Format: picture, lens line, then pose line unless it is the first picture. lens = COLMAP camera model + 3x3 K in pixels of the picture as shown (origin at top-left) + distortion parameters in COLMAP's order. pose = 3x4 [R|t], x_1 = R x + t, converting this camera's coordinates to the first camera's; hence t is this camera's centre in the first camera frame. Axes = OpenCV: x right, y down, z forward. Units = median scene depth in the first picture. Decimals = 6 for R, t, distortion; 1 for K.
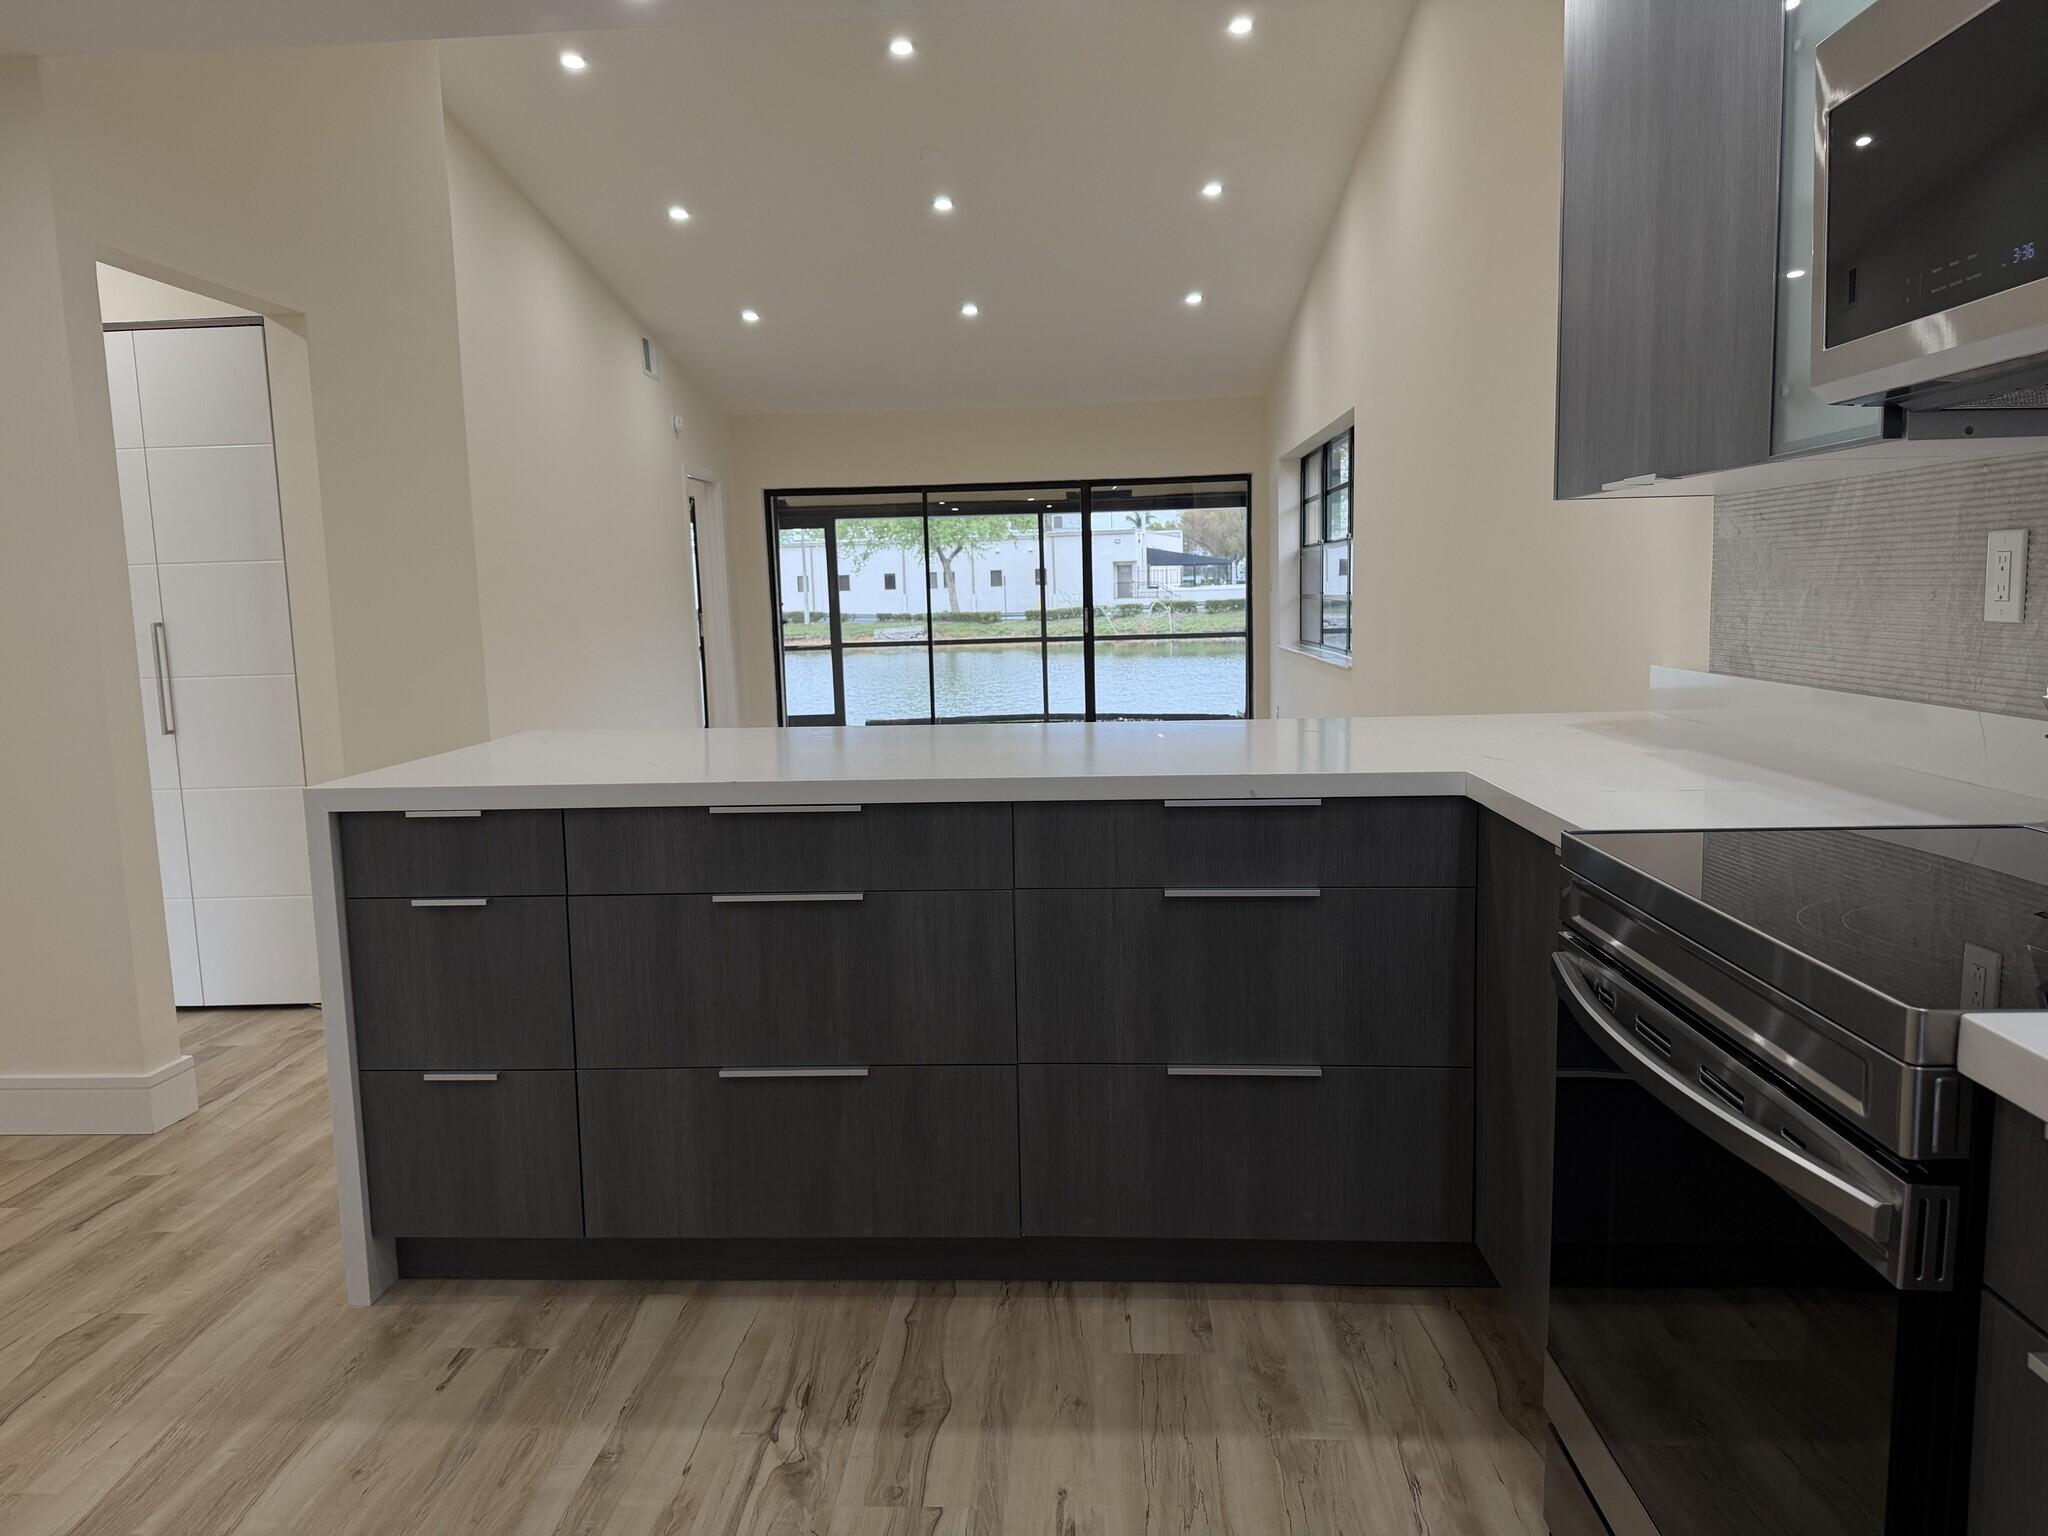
lens RADIAL K [[1429.1, 0, 1028.7], [0, 1429.1, 760.9], [0, 0, 1]] dist [0.127682, -0.205206]
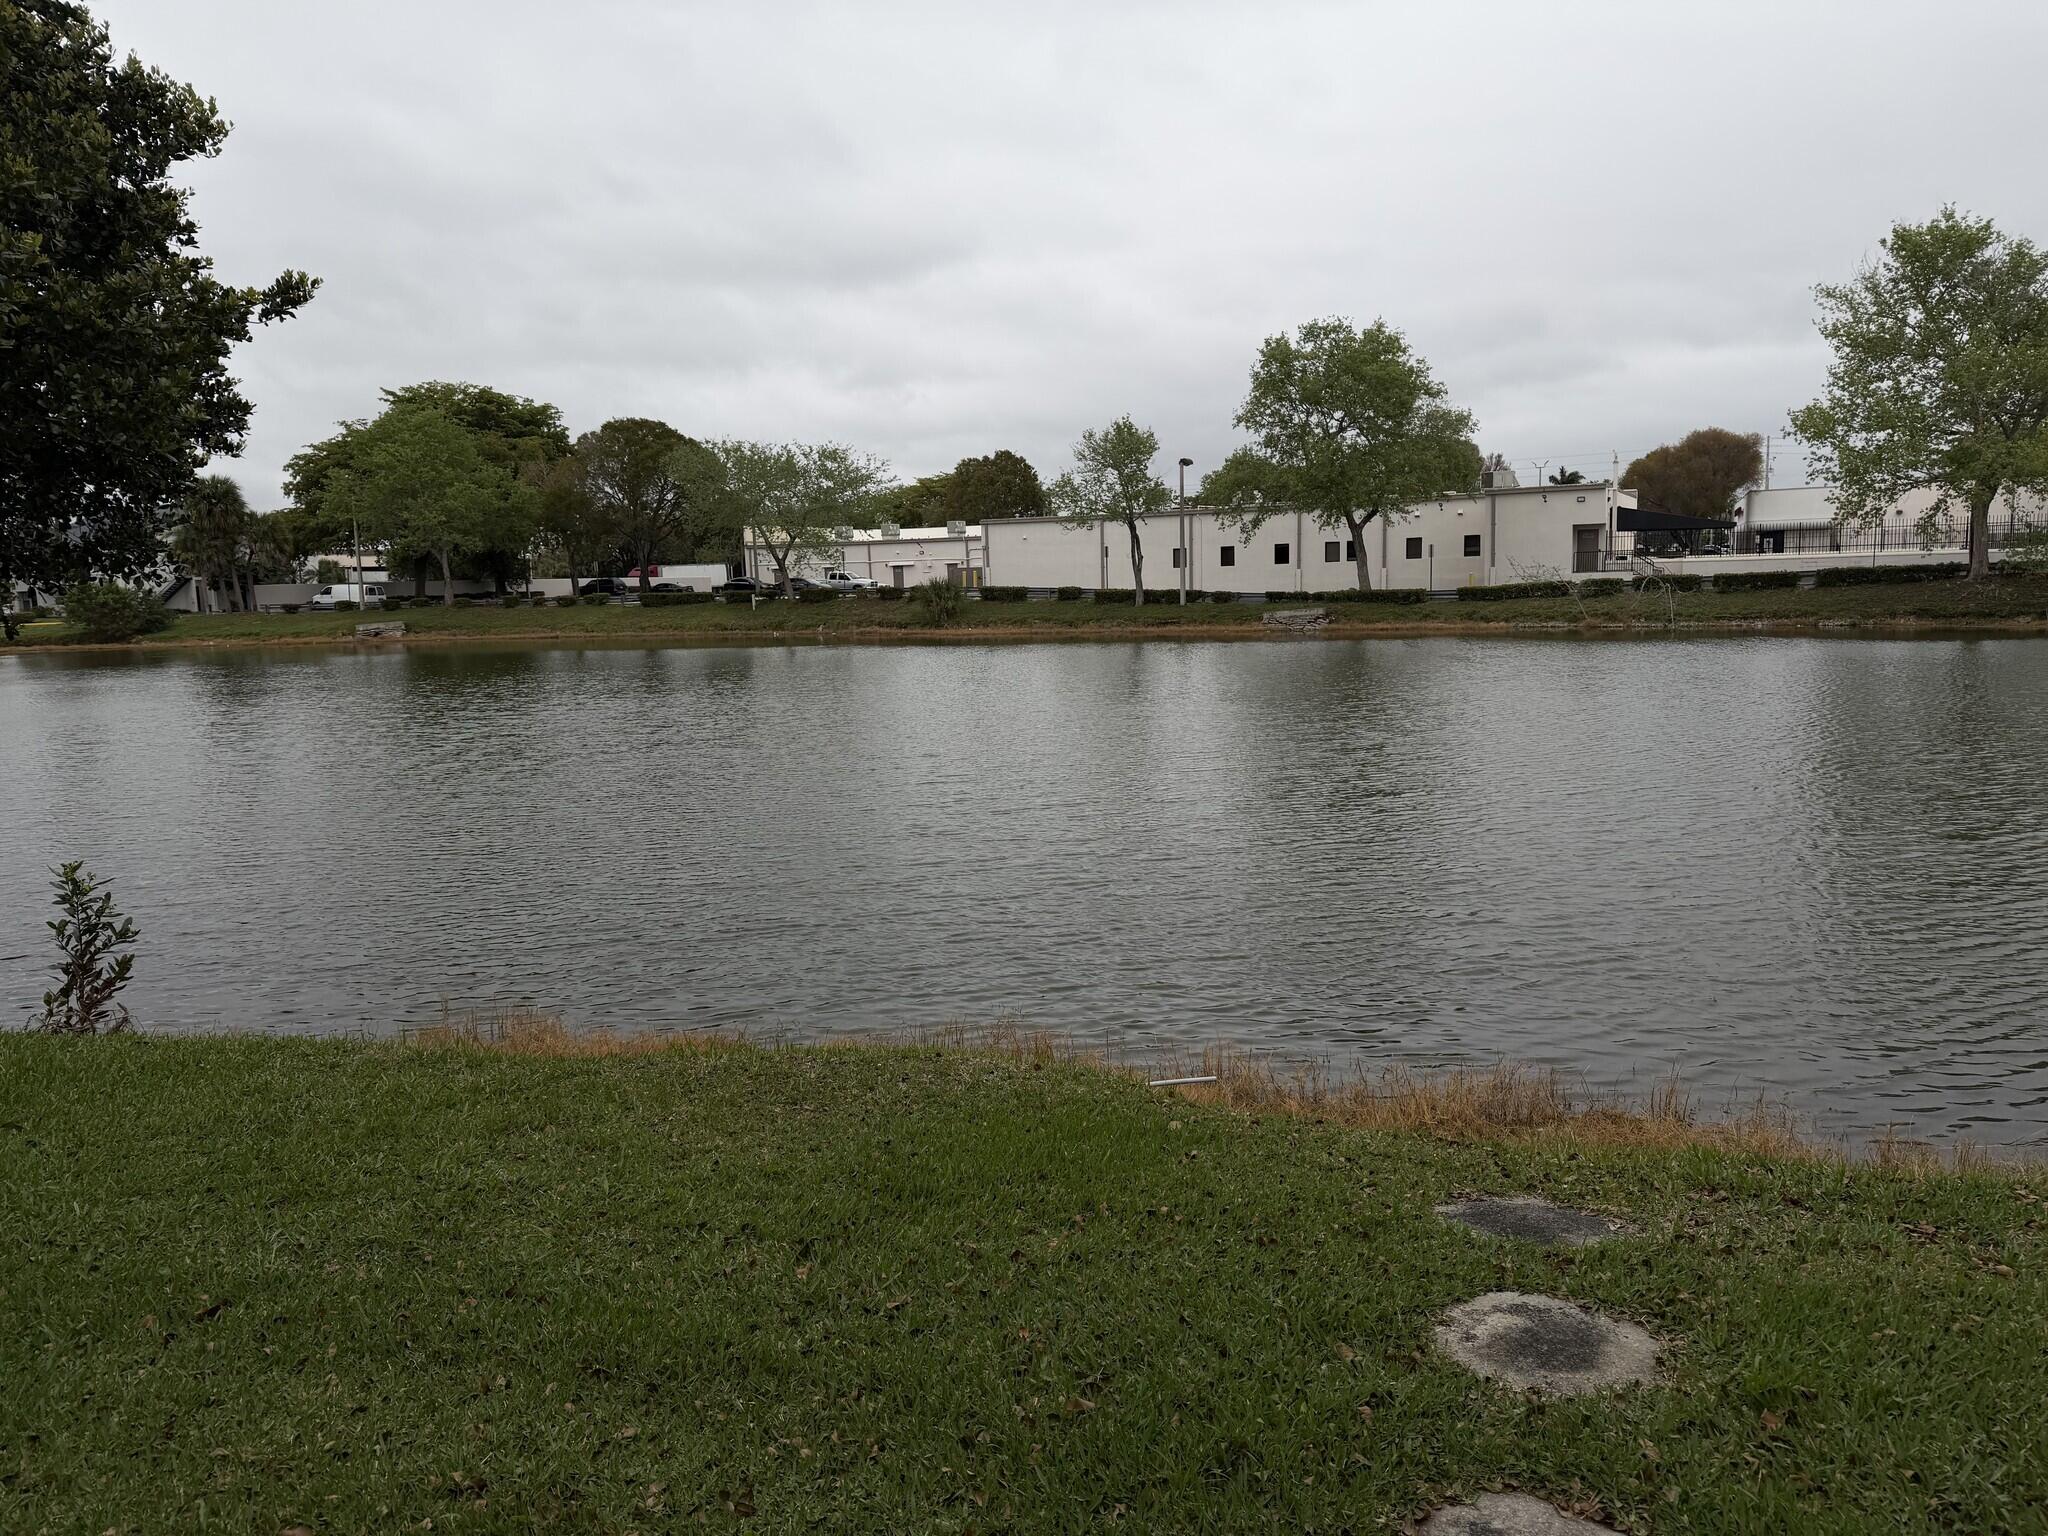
lens RADIAL K [[1321.5, 0, 1017.4], [0, 1321.5, 768.8], [0, 0, 1]] dist [0.003327, -0.053648]
pose [[0.961886, 0.034368, -0.271284, -0.037436], [-0.025168, 0.998986, 0.037321, -0.028393], [0.272291, -0.029071, 0.961776, 0.245674]]
